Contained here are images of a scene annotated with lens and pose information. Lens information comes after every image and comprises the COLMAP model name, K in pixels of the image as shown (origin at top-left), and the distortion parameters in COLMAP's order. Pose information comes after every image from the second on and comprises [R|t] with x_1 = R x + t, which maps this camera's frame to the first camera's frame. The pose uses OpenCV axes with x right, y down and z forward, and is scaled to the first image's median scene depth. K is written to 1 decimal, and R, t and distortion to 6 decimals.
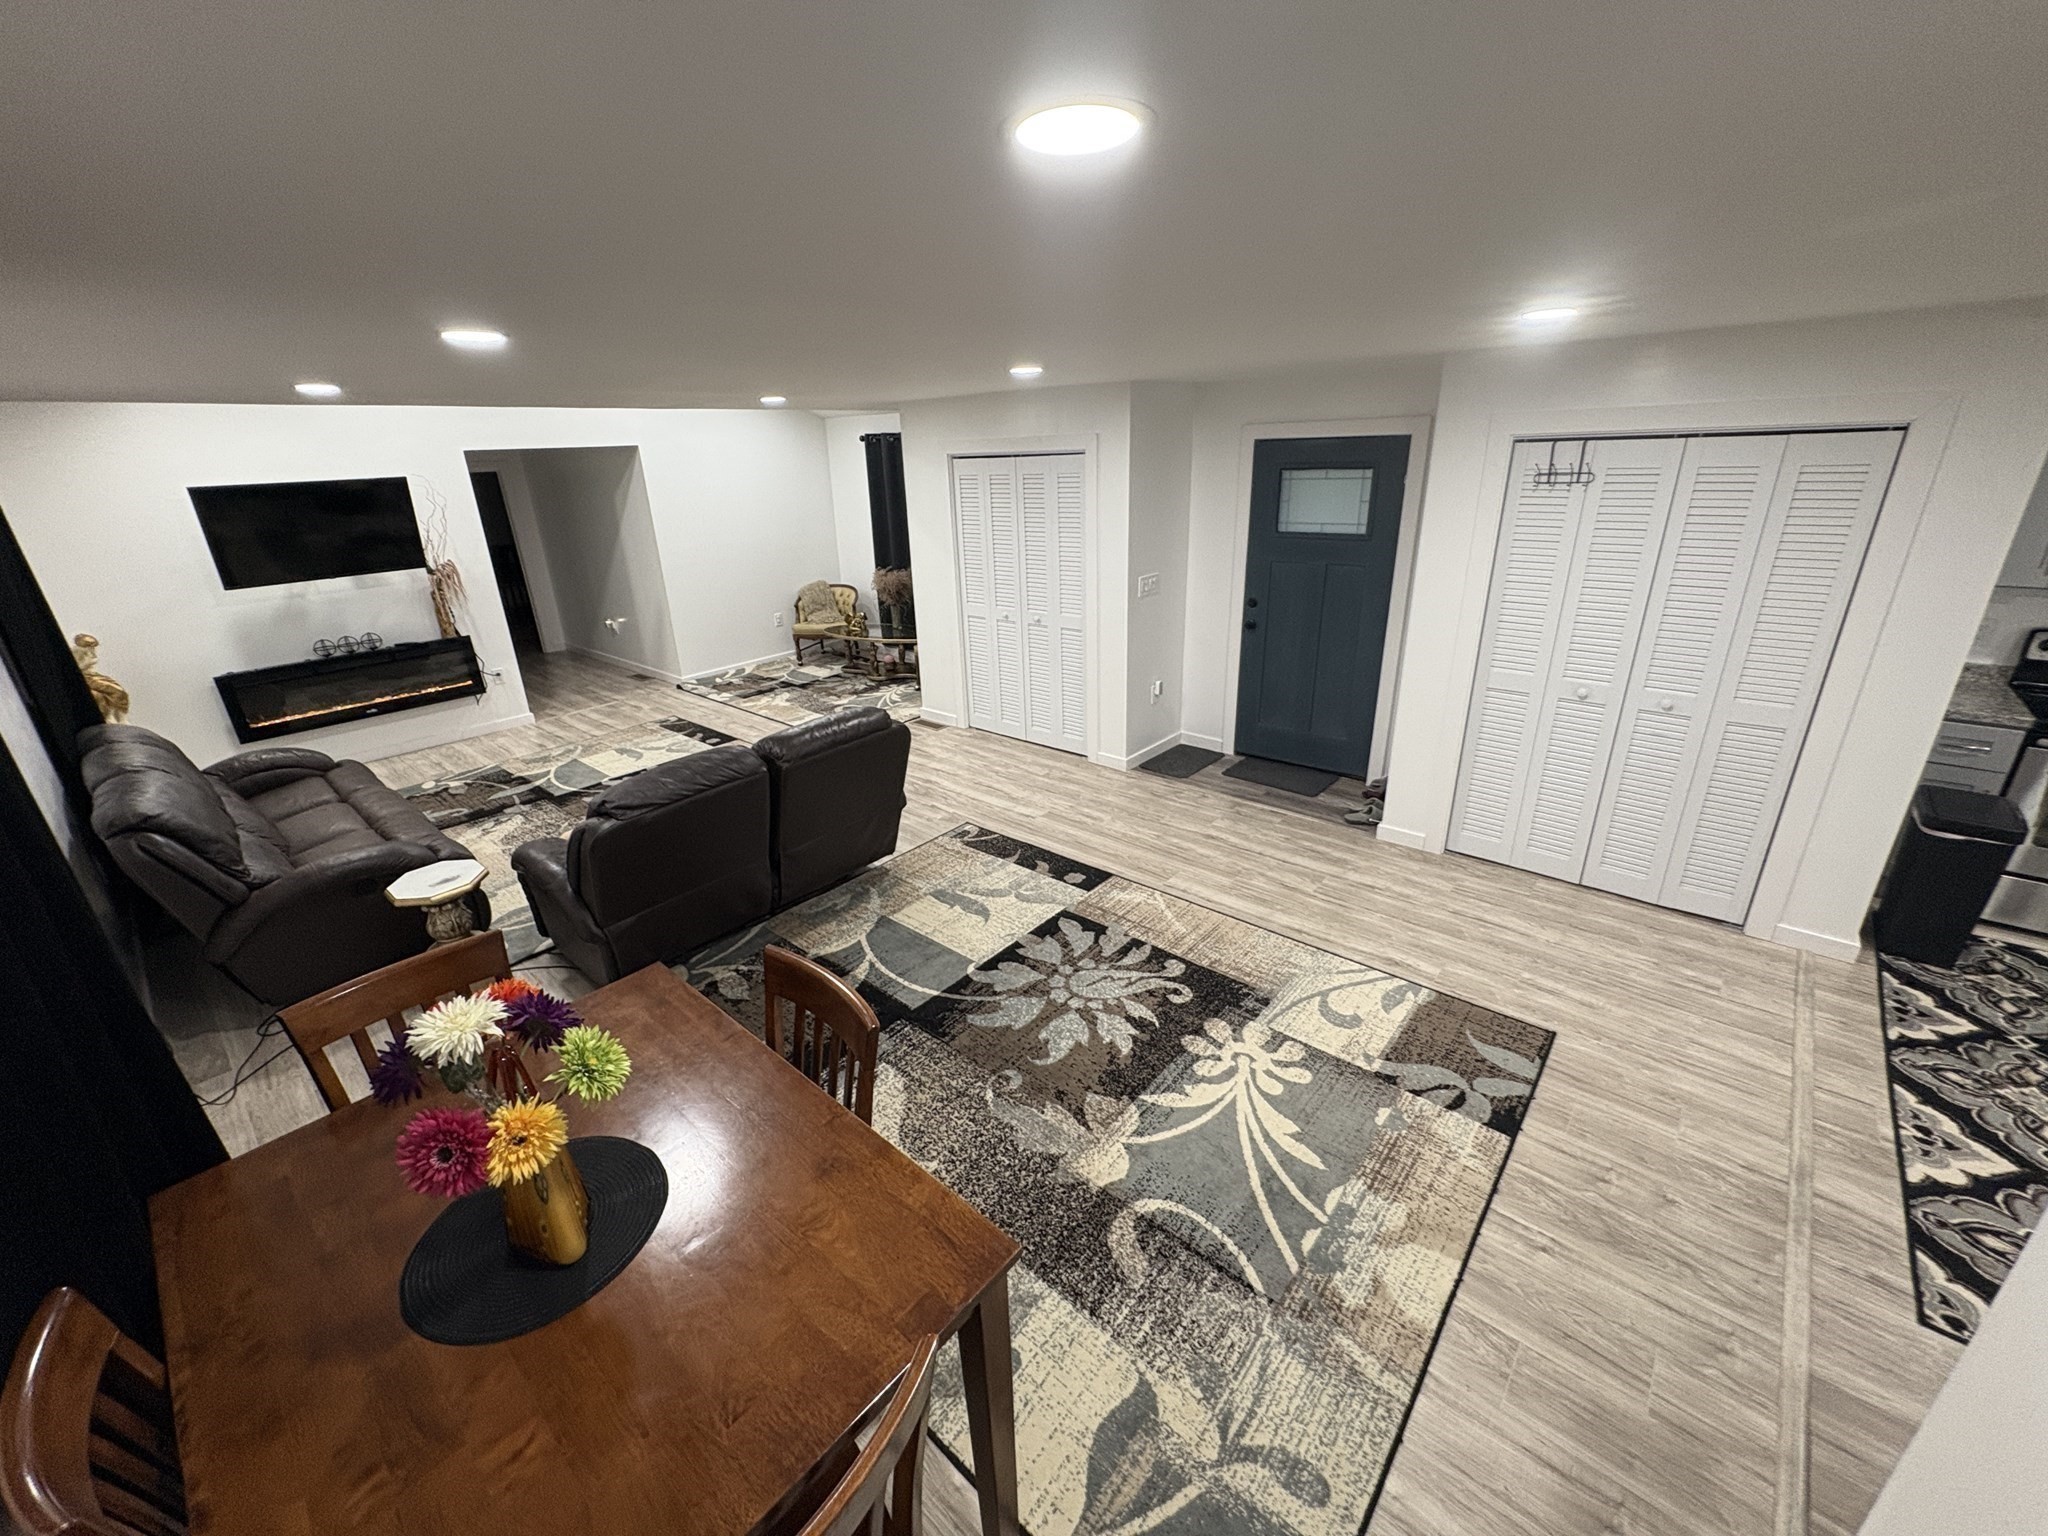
lens RADIAL K [[817.6, 0, 1029.4], [0, 817.6, 758.9], [0, 0, 1]] dist [-0.001765, -0.000002]
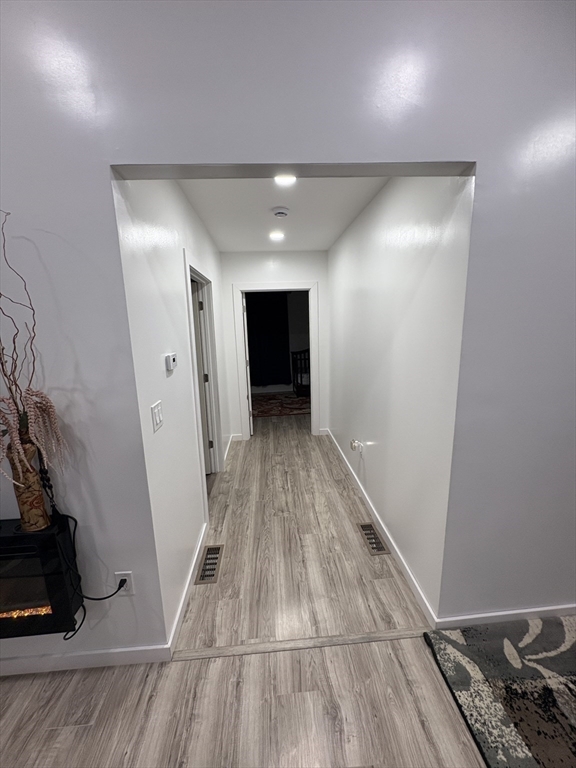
lens RADIAL K [[306.6, 0, 288.0], [0, 306.6, 384.0], [0, 0, 1]] dist [-0.001765, -0.000002]
pose [[0.702198, 0.143933, -0.697281, -0.476516], [-0.243513, 0.968842, -0.045242, -0.270814], [0.669043, 0.201566, 0.715369, 0.964256]]
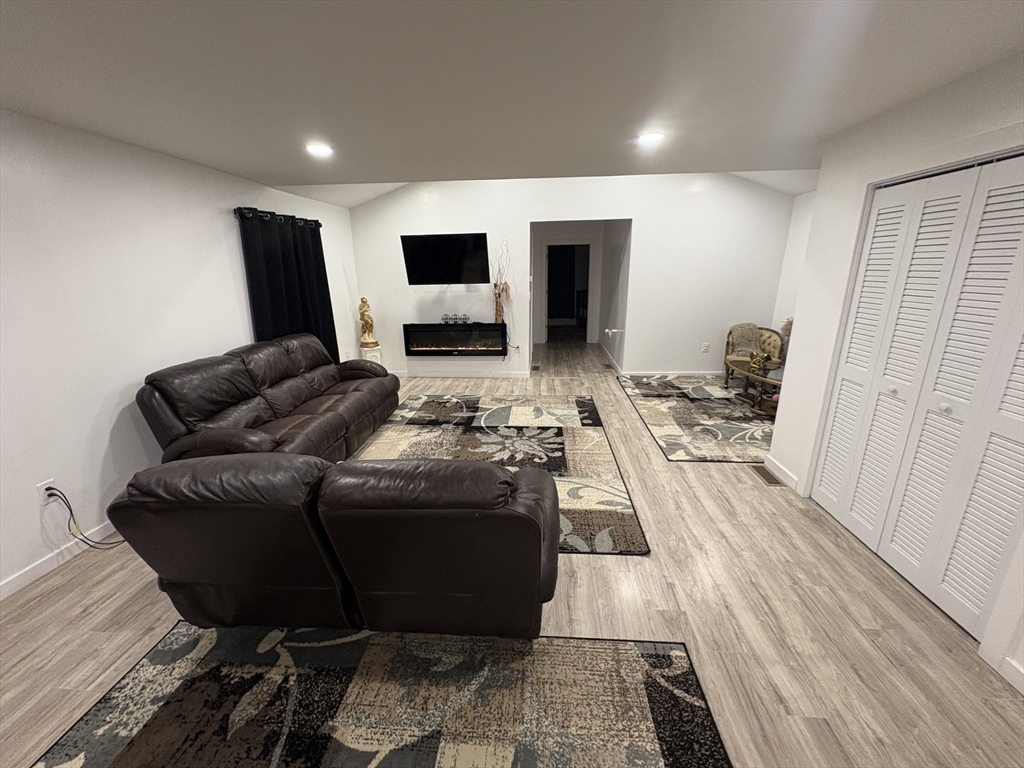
lens RADIAL K [[408.8, 0, 514.7], [0, 408.8, 379.5], [0, 0, 1]] dist [-0.001765, -0.000002]
pose [[0.597794, 0.237405, -0.765690, 0.046339], [-0.289851, 0.954533, 0.069662, -0.103538], [0.747415, 0.180293, 0.639426, 0.470502]]
